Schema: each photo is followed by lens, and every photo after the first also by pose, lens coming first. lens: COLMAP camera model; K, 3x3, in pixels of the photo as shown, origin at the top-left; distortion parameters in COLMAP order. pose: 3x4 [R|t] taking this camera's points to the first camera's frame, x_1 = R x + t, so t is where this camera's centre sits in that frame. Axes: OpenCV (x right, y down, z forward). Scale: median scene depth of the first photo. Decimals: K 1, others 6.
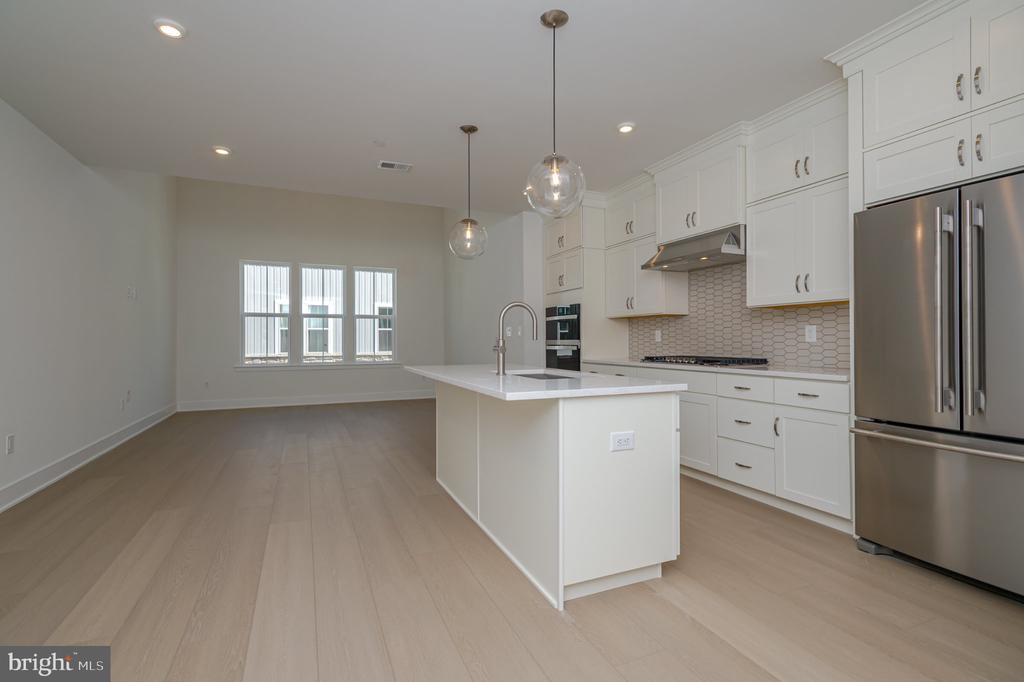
lens RADIAL K [[473.8, 0, 512.0], [0, 473.8, 341.0], [0, 0, 1]] dist [0.009940, -0.000530]
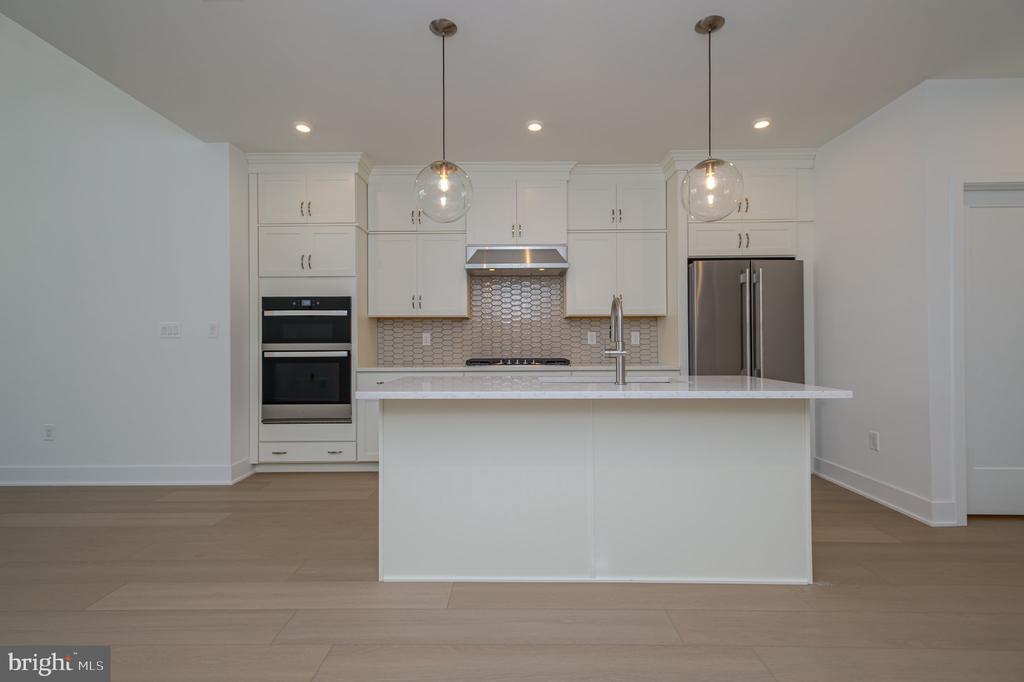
lens RADIAL K [[473.8, 0, 512.0], [0, 473.8, 341.0], [0, 0, 1]] dist [0.009940, -0.000530]
pose [[0.411559, 0.005056, 0.911369, -0.644150], [0.005180, 0.999955, -0.007886, 0.001873], [-0.911368, 0.007966, 0.411515, 0.621870]]
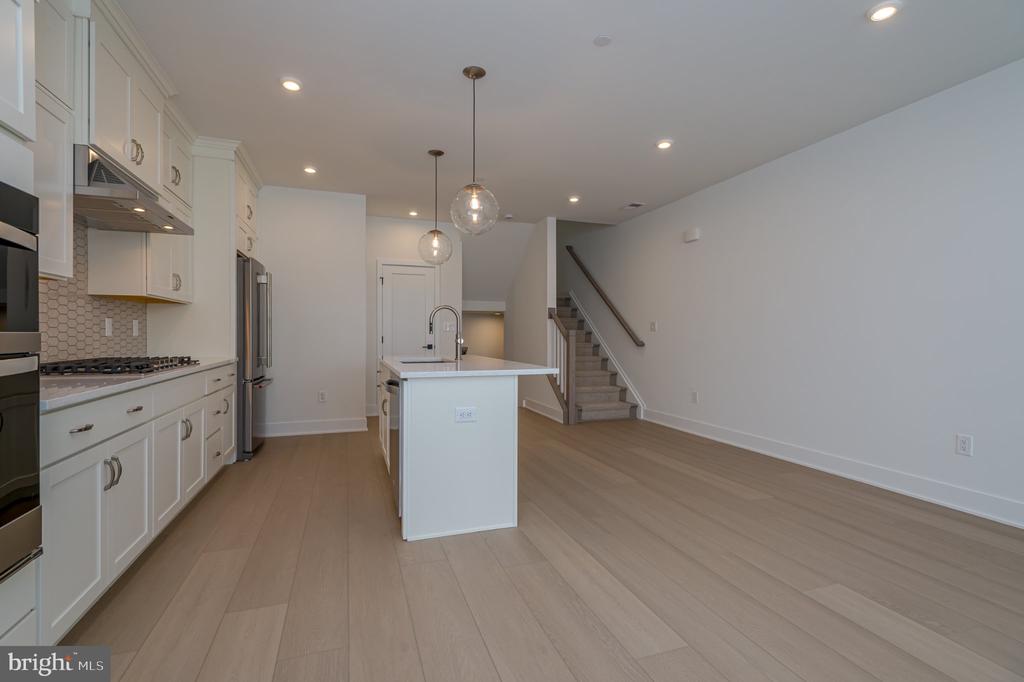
lens RADIAL K [[473.8, 0, 512.0], [0, 473.8, 341.0], [0, 0, 1]] dist [0.009940, -0.000530]
pose [[-0.996783, -0.000507, 0.080145, -0.215070], [0.000725, 0.999882, 0.015334, -0.001625], [-0.080143, 0.015343, -0.996665, 1.762854]]
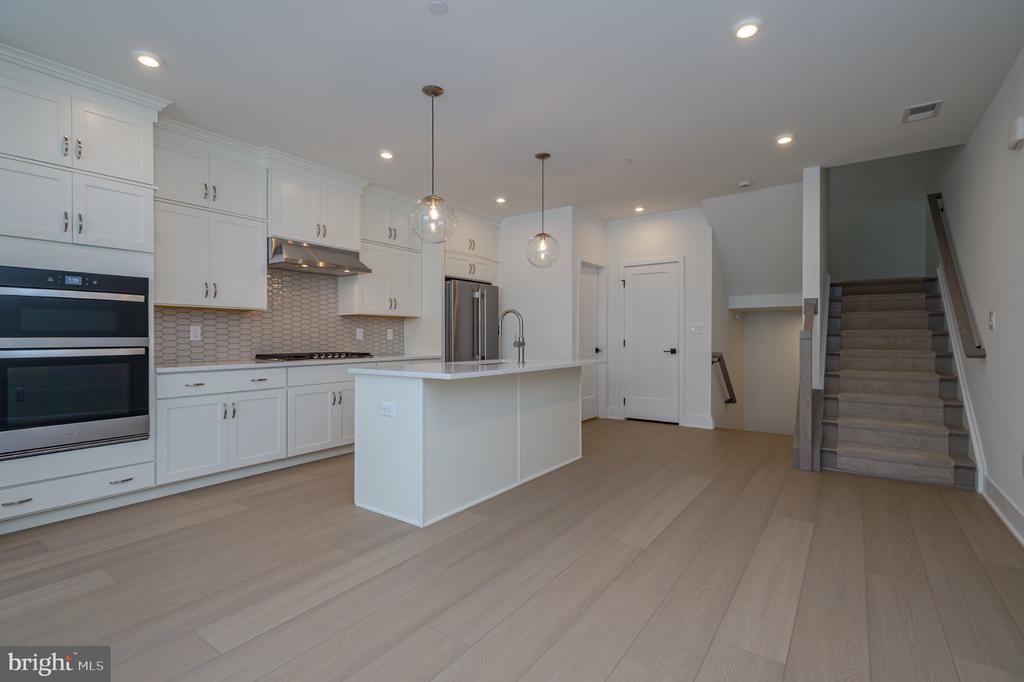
lens RADIAL K [[473.8, 0, 512.0], [0, 473.8, 341.0], [0, 0, 1]] dist [0.009940, -0.000530]
pose [[-0.509037, -0.002331, 0.860741, -0.880950], [0.004780, 0.999973, 0.005535, 0.001120], [-0.860731, 0.006932, -0.509012, 1.283110]]
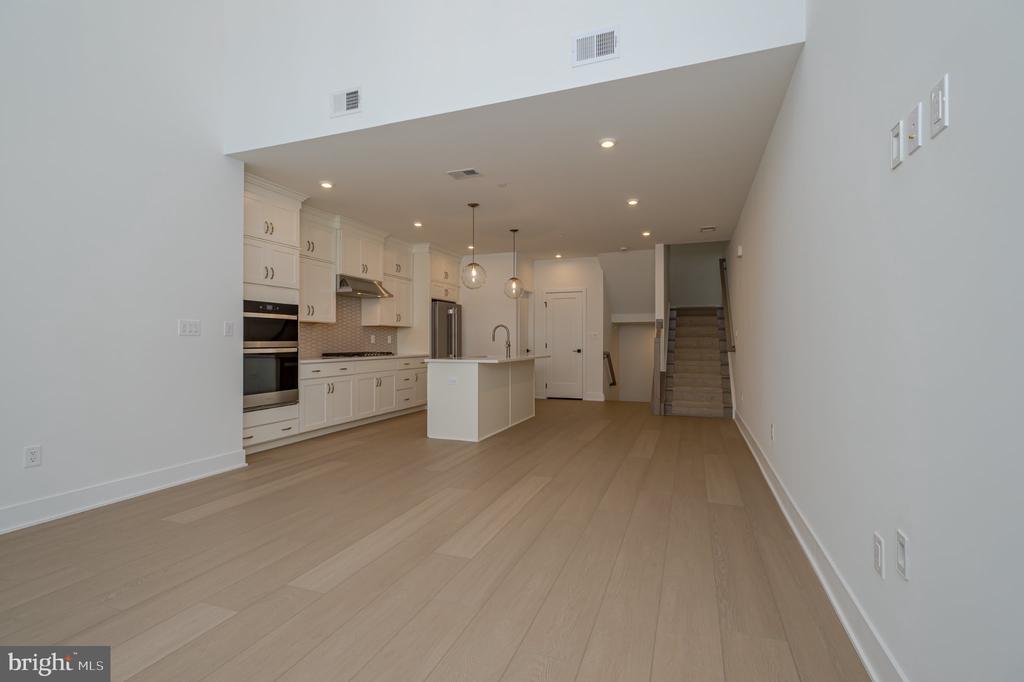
lens RADIAL K [[473.8, 0, 512.0], [0, 473.8, 341.0], [0, 0, 1]] dist [0.009940, -0.000530]
pose [[-0.711634, 0.004276, 0.702538, -1.234674], [0.003939, 0.999990, -0.002096, 0.000526], [-0.702540, 0.001276, -0.711644, 1.962811]]
